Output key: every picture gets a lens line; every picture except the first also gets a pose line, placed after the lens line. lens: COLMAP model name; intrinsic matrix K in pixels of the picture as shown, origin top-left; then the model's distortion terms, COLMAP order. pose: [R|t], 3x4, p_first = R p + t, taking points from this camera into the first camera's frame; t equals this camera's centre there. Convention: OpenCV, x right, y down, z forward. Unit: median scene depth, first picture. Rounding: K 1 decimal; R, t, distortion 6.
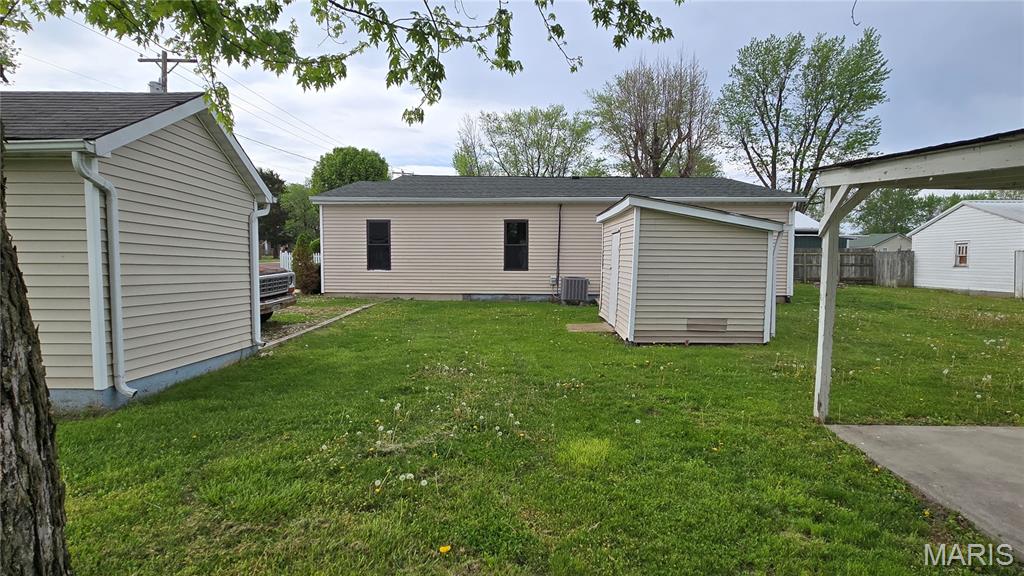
lens RADIAL K [[543.7, 0, 512.0], [0, 543.7, 288.0], [0, 0, 1]] dist [-0.001781, 0.001601]
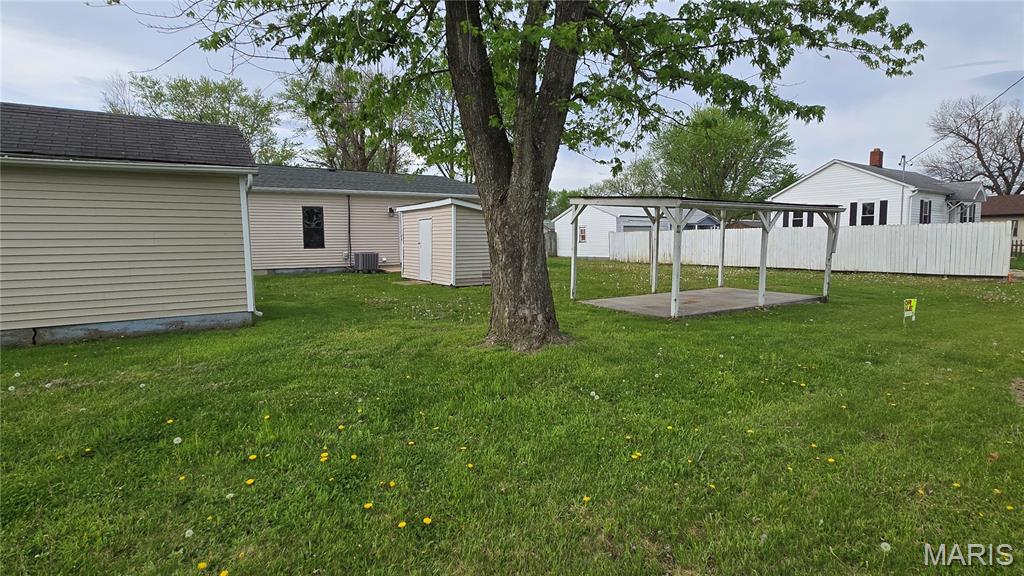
lens RADIAL K [[543.7, 0, 512.0], [0, 543.7, 288.0], [0, 0, 1]] dist [-0.001781, 0.001601]
pose [[0.825667, -0.065596, 0.560332, -0.318500], [0.046471, 0.997750, 0.048326, 0.018635], [-0.562241, -0.013862, 0.826857, -0.269156]]
